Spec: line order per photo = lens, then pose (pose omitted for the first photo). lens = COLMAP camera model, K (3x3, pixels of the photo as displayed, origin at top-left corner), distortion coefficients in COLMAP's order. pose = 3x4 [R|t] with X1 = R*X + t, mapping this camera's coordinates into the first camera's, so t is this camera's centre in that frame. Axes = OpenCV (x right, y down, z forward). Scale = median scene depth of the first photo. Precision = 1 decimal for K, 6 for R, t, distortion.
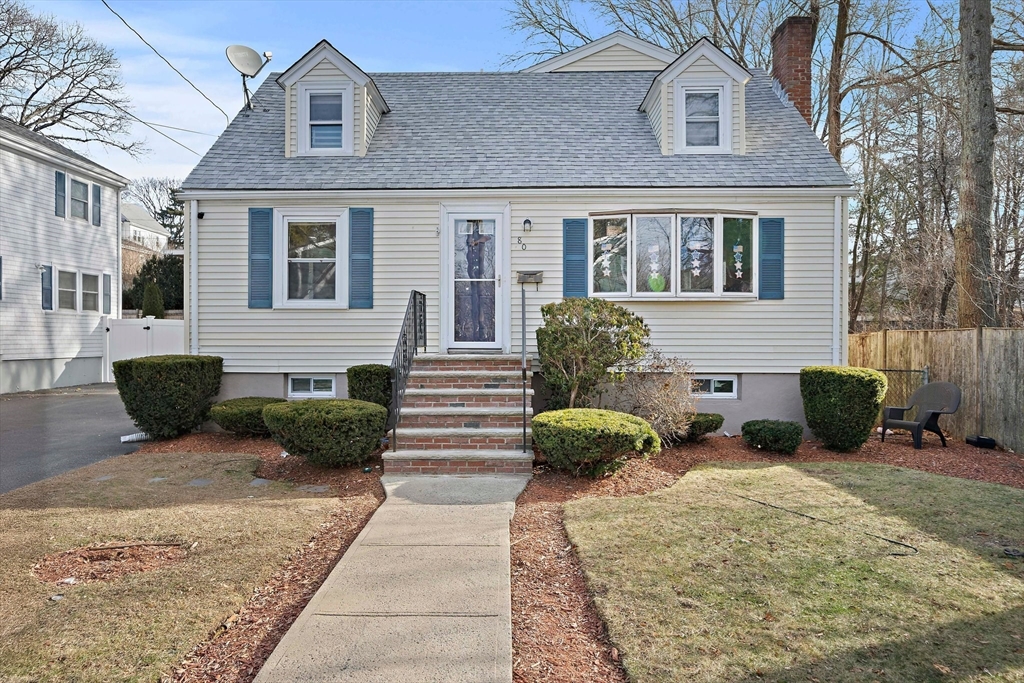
lens RADIAL K [[661.4, 0, 509.4], [0, 661.4, 335.6], [0, 0, 1]] dist [-0.005464, -0.002384]
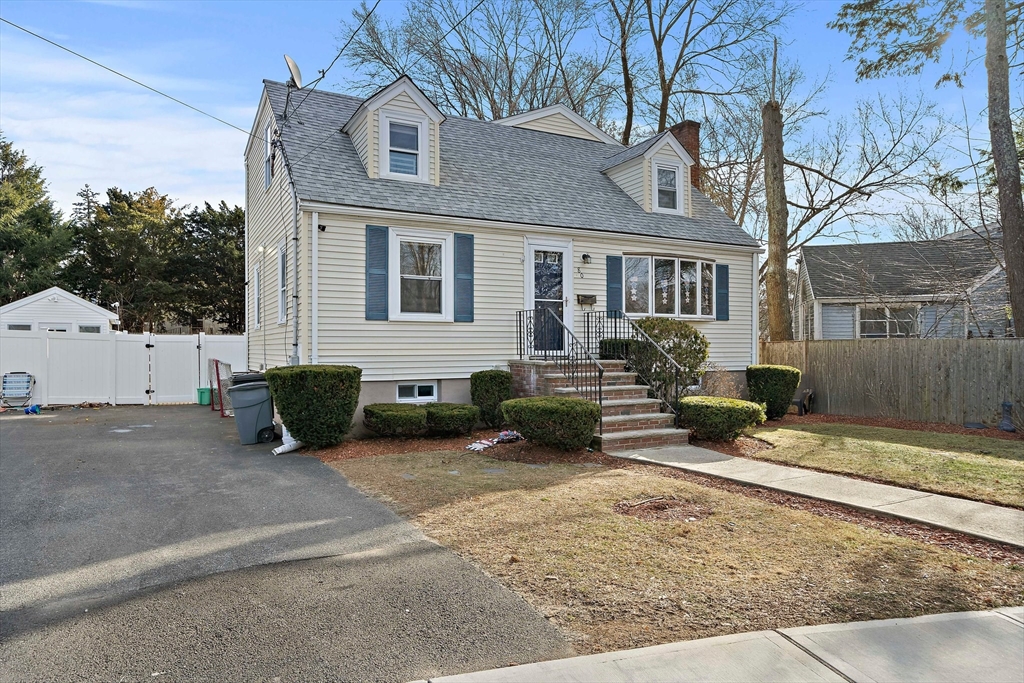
lens RADIAL K [[626.8, 0, 512.9], [0, 626.8, 344.0], [0, 0, 1]] dist [-0.010833, -0.000236]
pose [[0.872656, -0.000951, 0.488334, -0.678967], [0.002586, 0.999993, -0.002673, 0.000214], [-0.488328, 0.003596, 0.872653, 0.015051]]
